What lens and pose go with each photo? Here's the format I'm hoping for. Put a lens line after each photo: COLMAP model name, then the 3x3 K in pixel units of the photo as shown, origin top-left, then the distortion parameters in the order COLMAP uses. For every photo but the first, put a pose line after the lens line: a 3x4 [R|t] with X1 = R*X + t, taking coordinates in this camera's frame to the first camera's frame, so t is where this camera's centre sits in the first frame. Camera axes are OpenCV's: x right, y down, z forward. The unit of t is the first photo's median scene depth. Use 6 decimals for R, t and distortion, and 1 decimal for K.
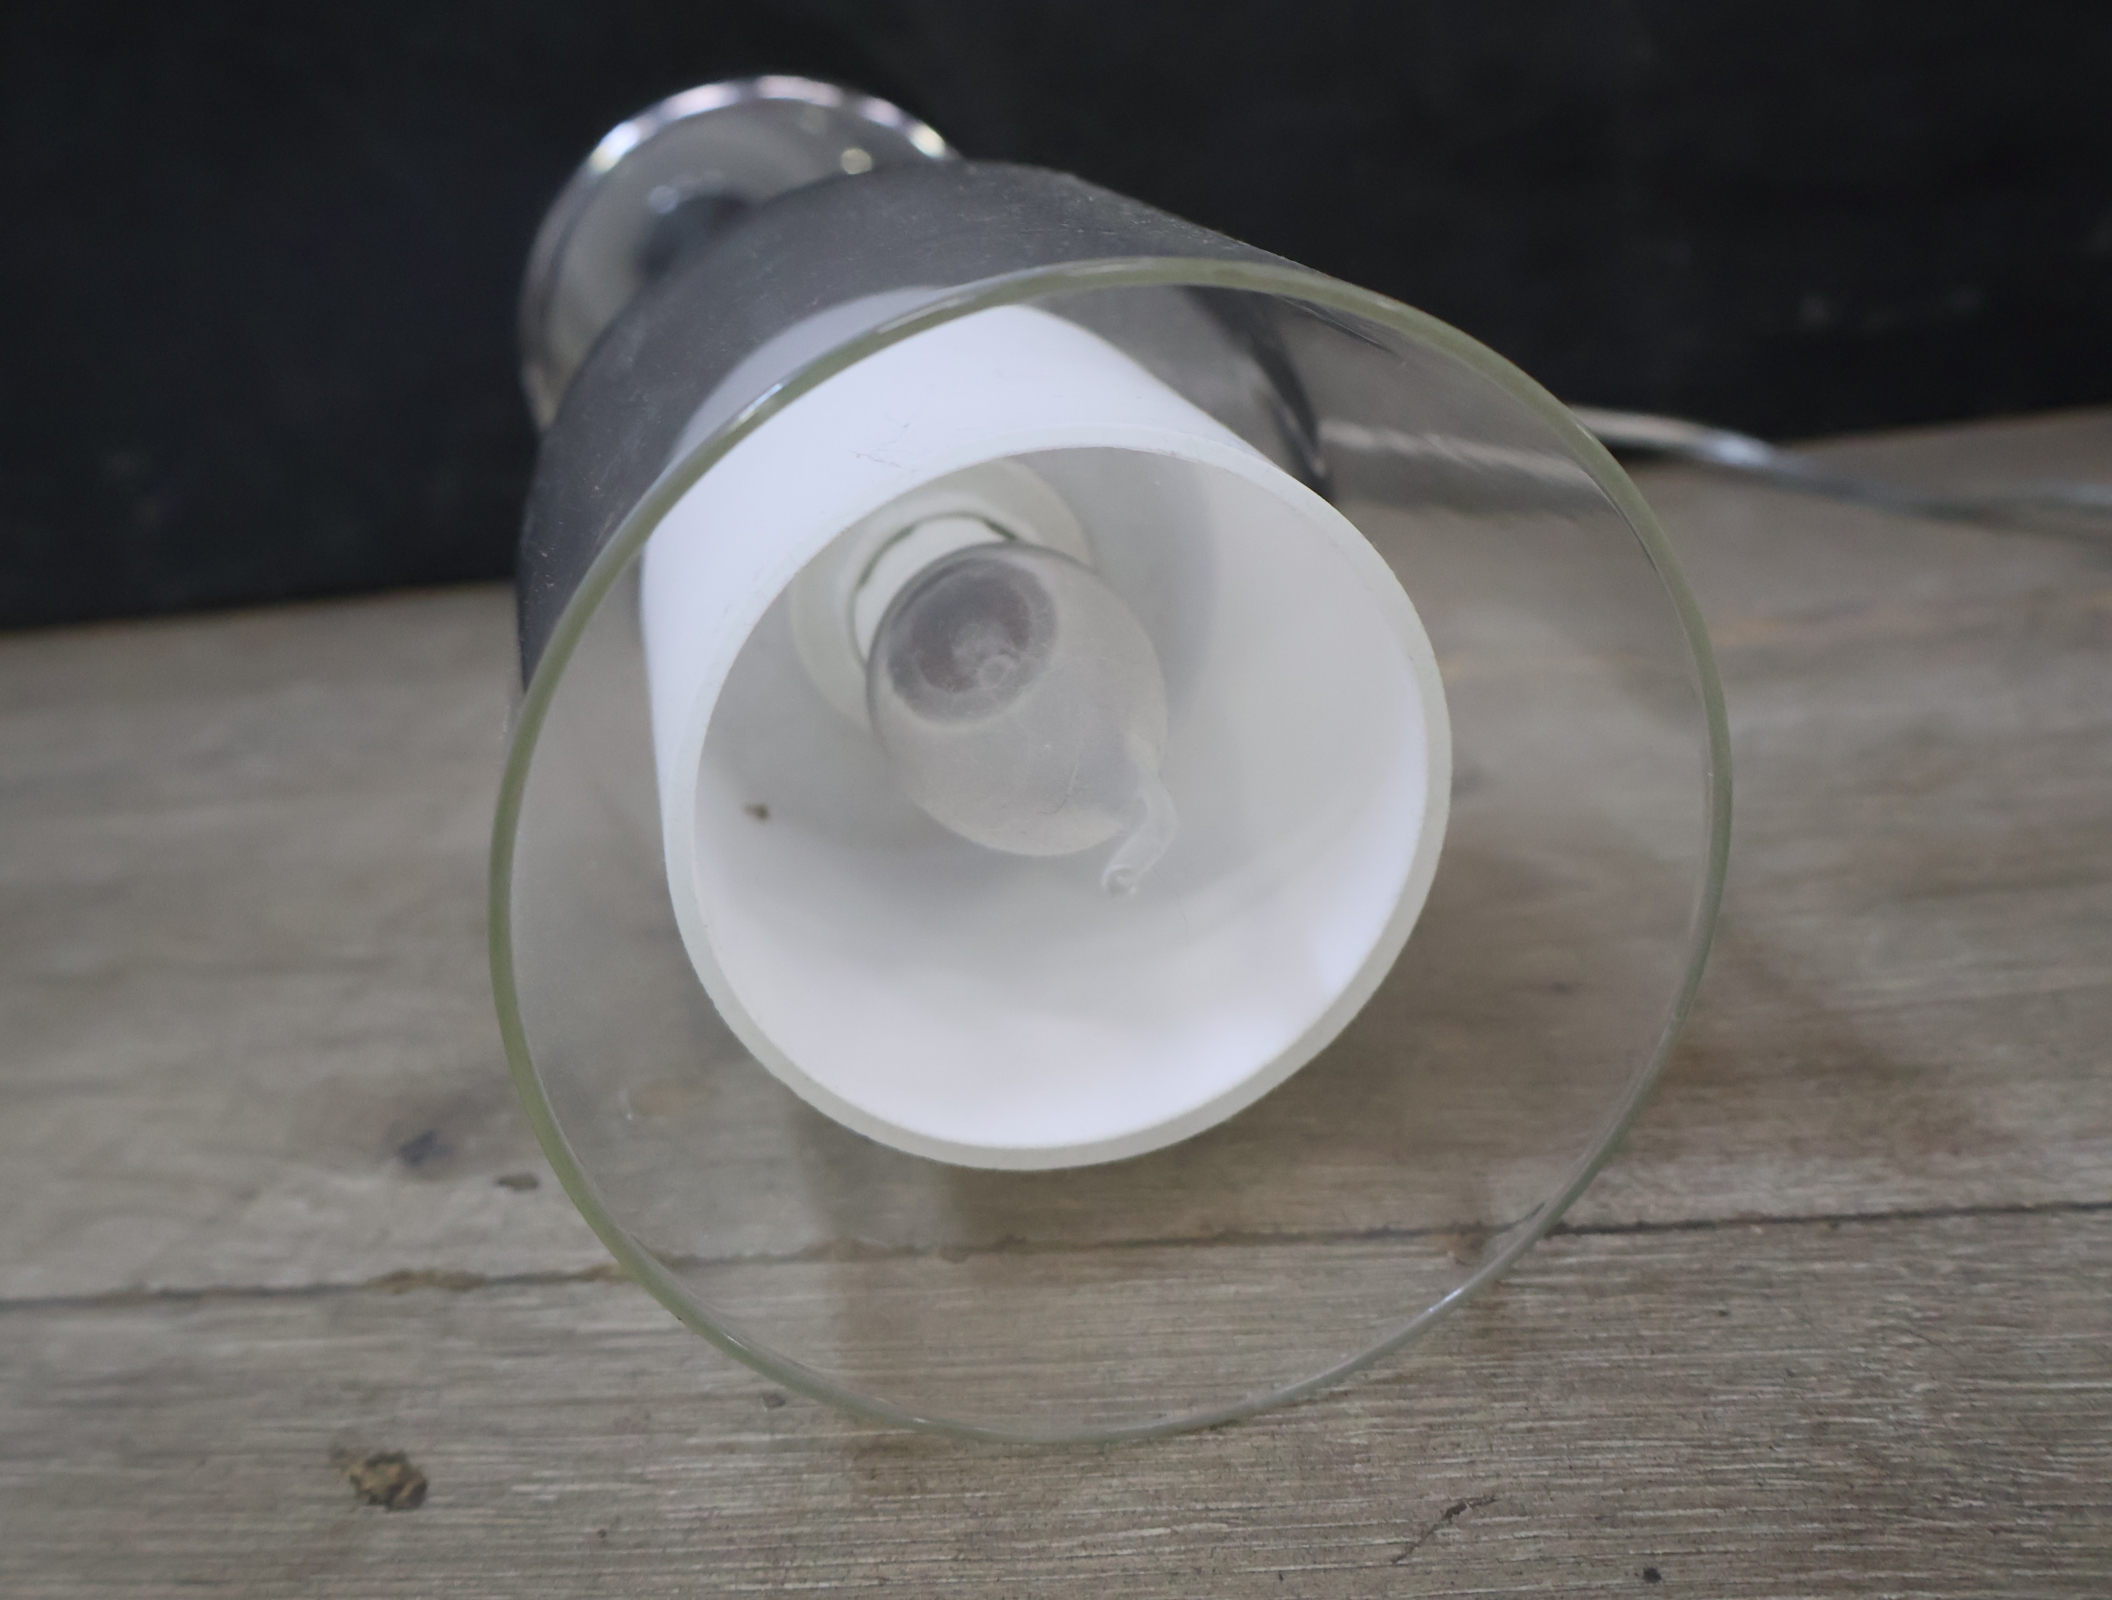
lens RADIAL K [[2115.4, 0, 1059.7], [0, 2115.4, 774.0], [0, 0, 1]] dist [0.020309, 0.000237]
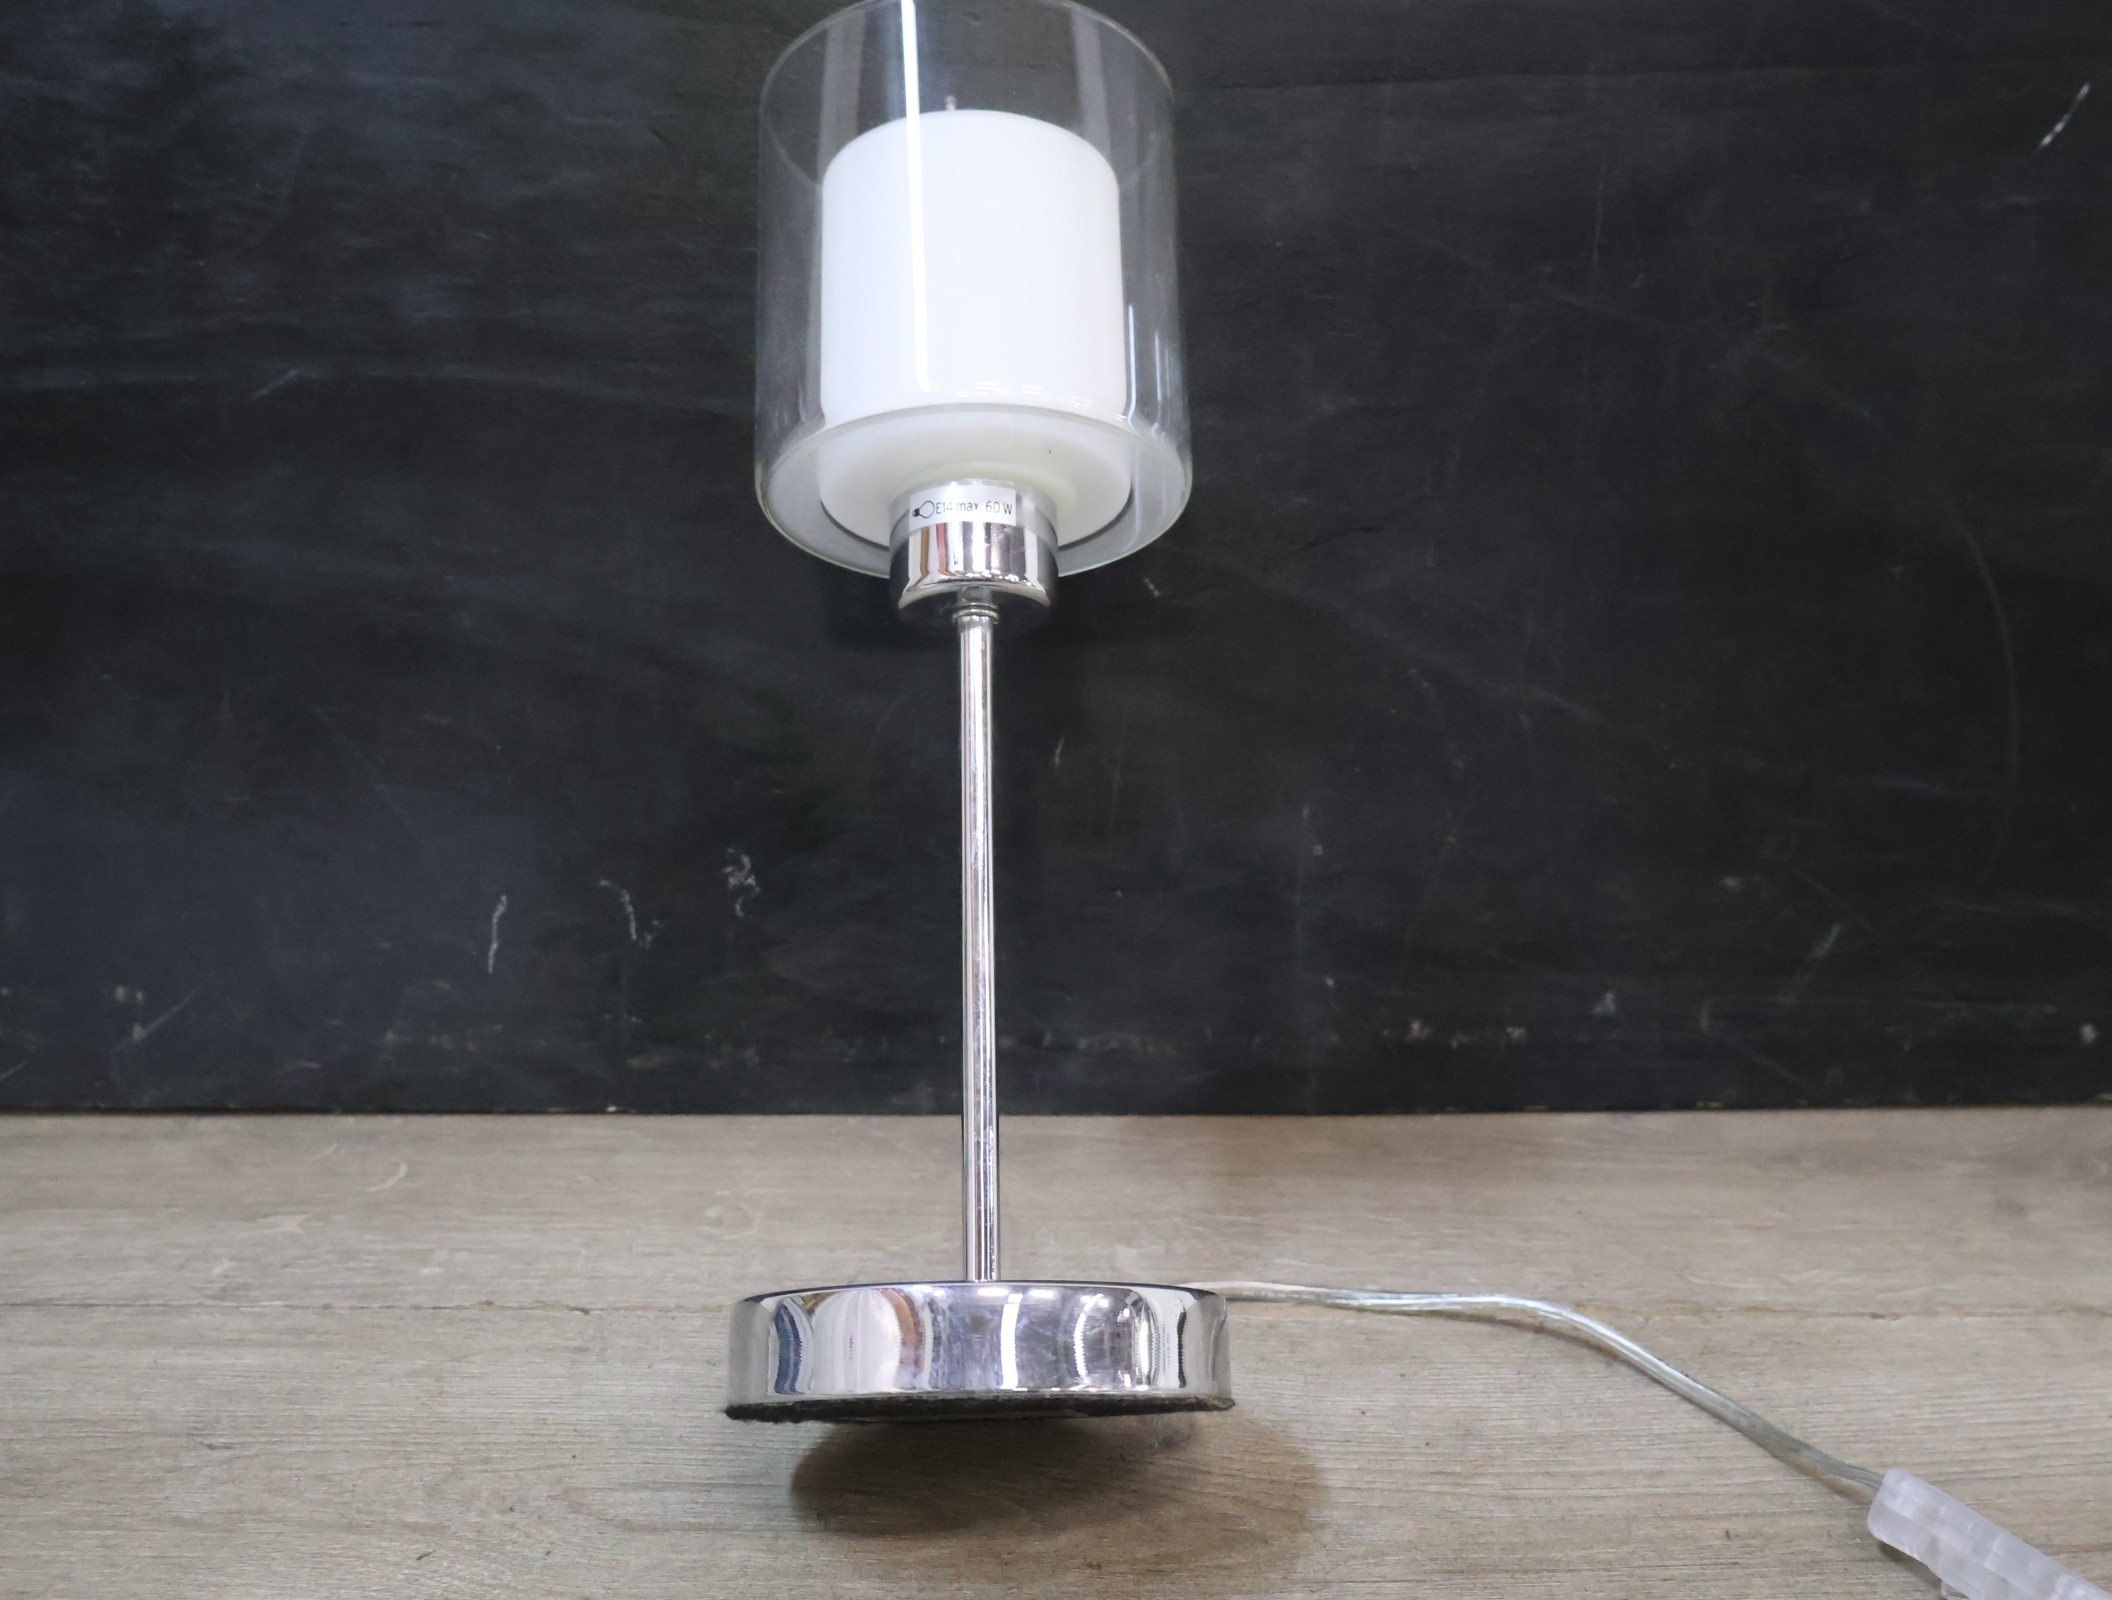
lens RADIAL K [[2111.7, 0, 1050.8], [0, 2111.7, 778.9], [0, 0, 1]] dist [0.014134, 0.012483]
pose [[0.977877, 0.109527, 0.178217, -0.310812], [-0.090815, 0.989776, -0.109984, -0.400451], [-0.188441, 0.091366, 0.977825, -0.713861]]
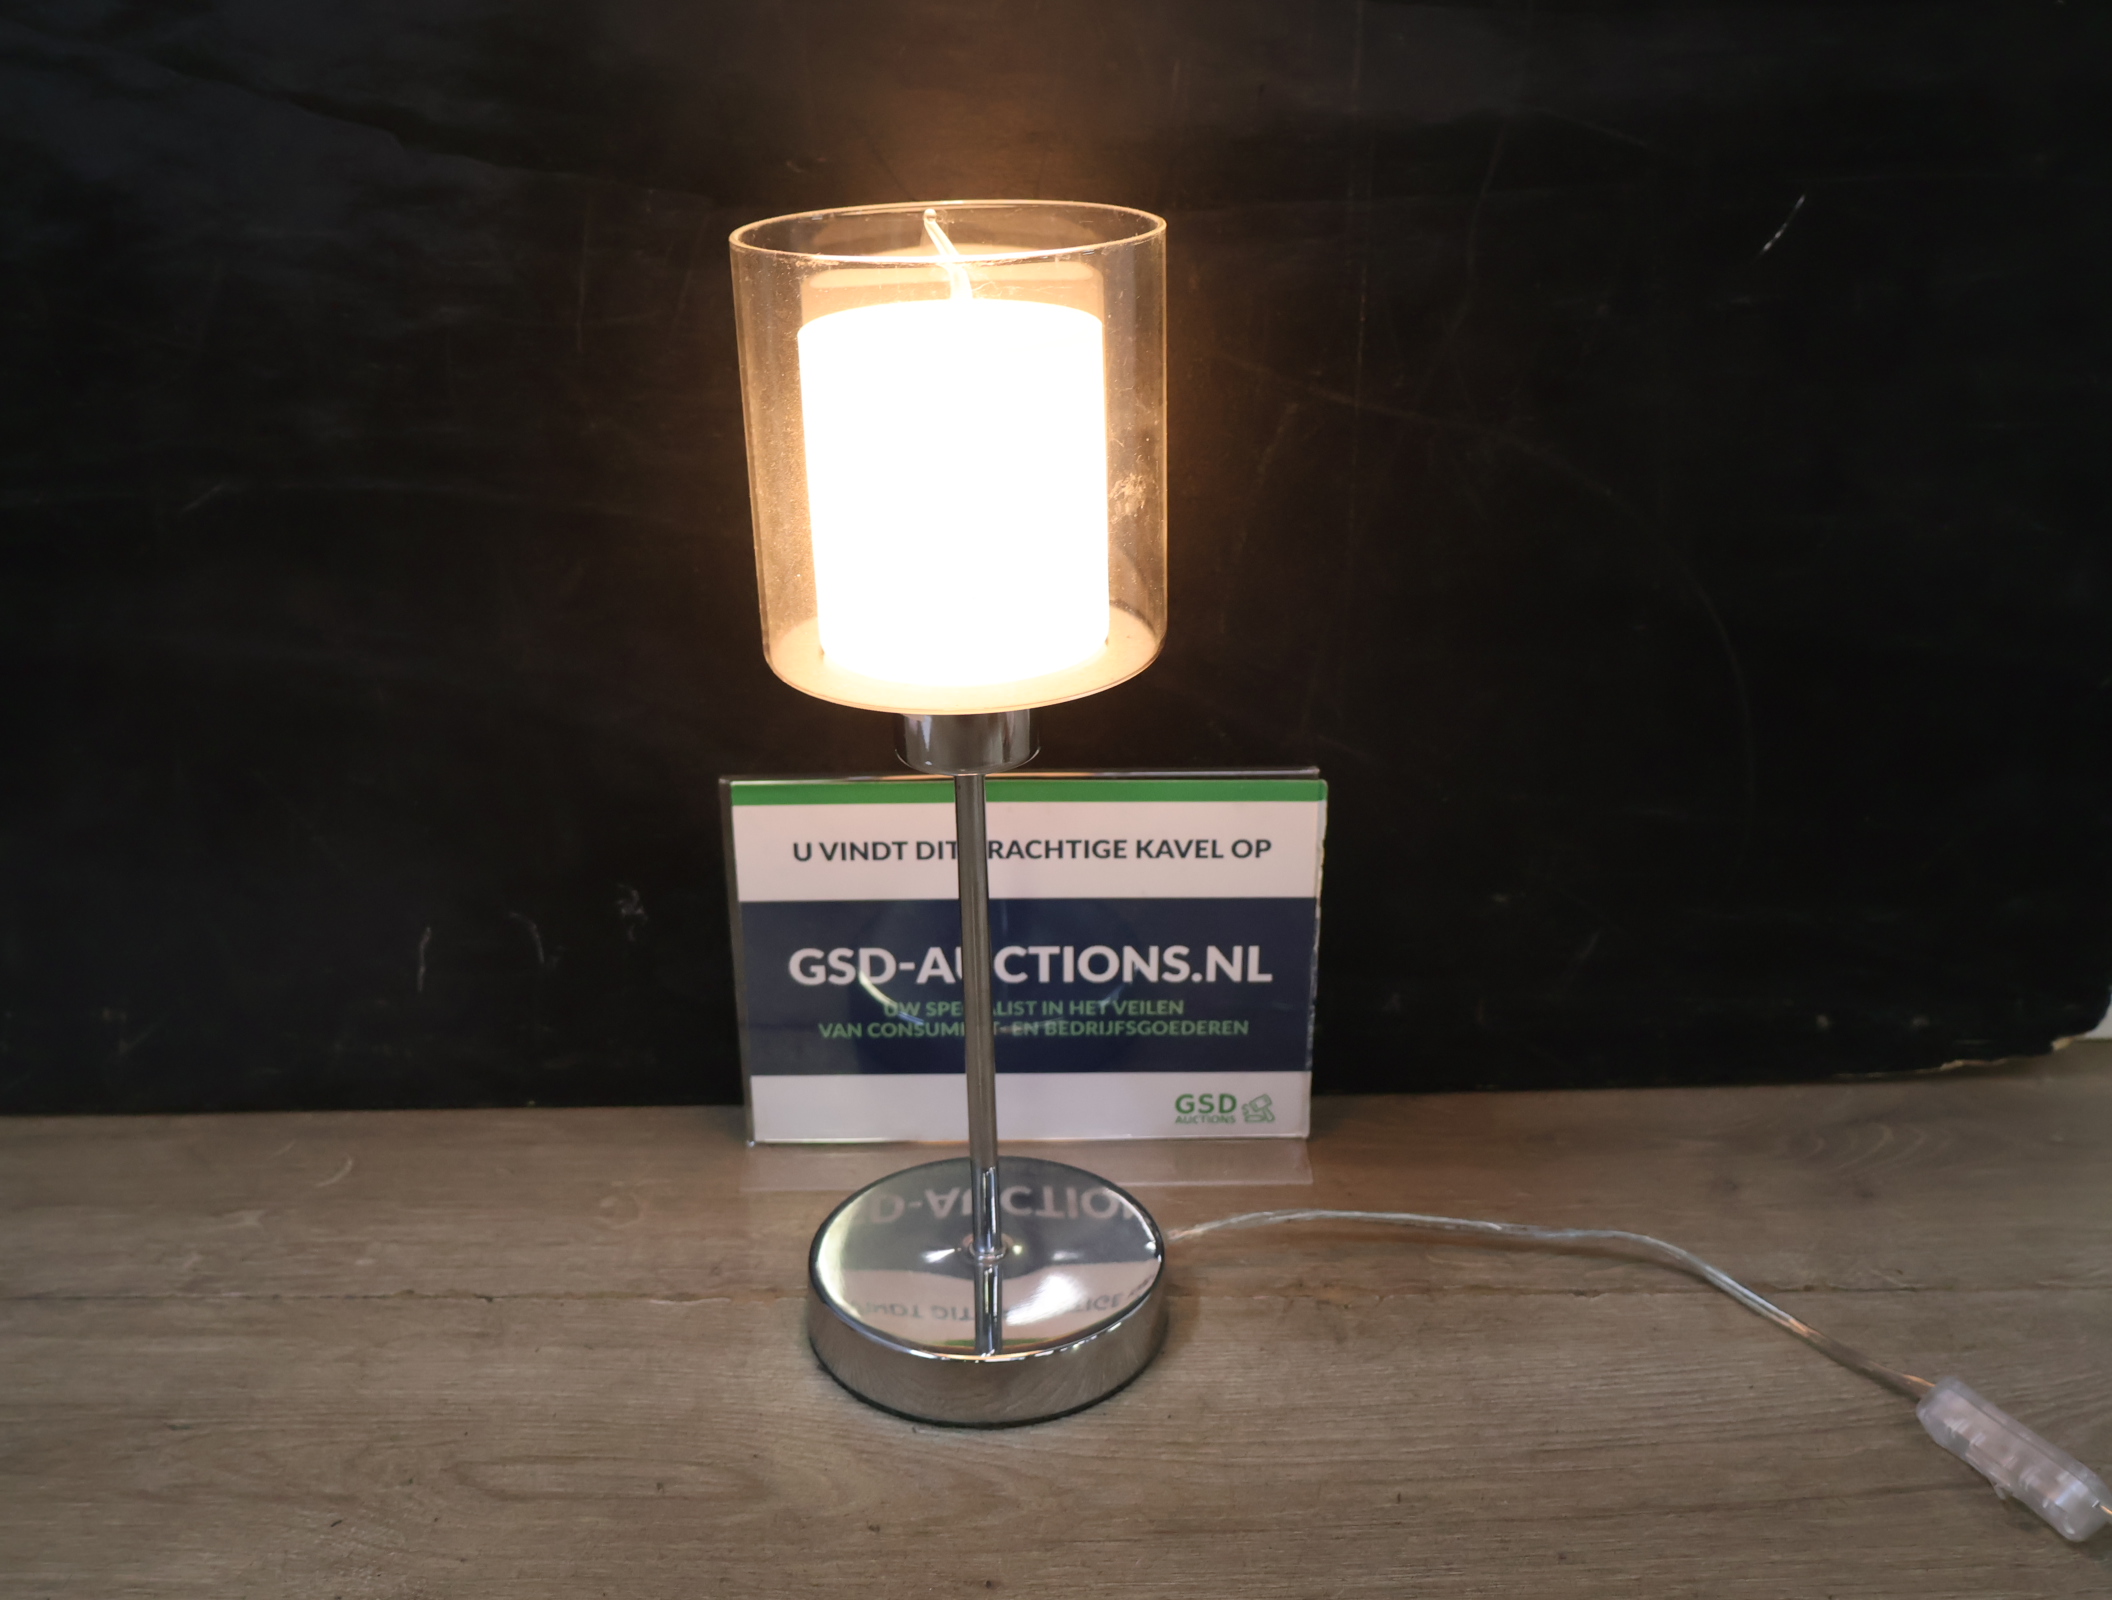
lens RADIAL K [[2089.5, 0, 1038.5], [0, 2089.5, 789.3], [0, 0, 1]] dist [0.032463, -0.001176]
pose [[0.985504, 0.077814, 0.150752, -0.089285], [-0.076377, 0.996961, -0.015312, -0.712423], [-0.151485, 0.003576, 0.988453, -1.133119]]
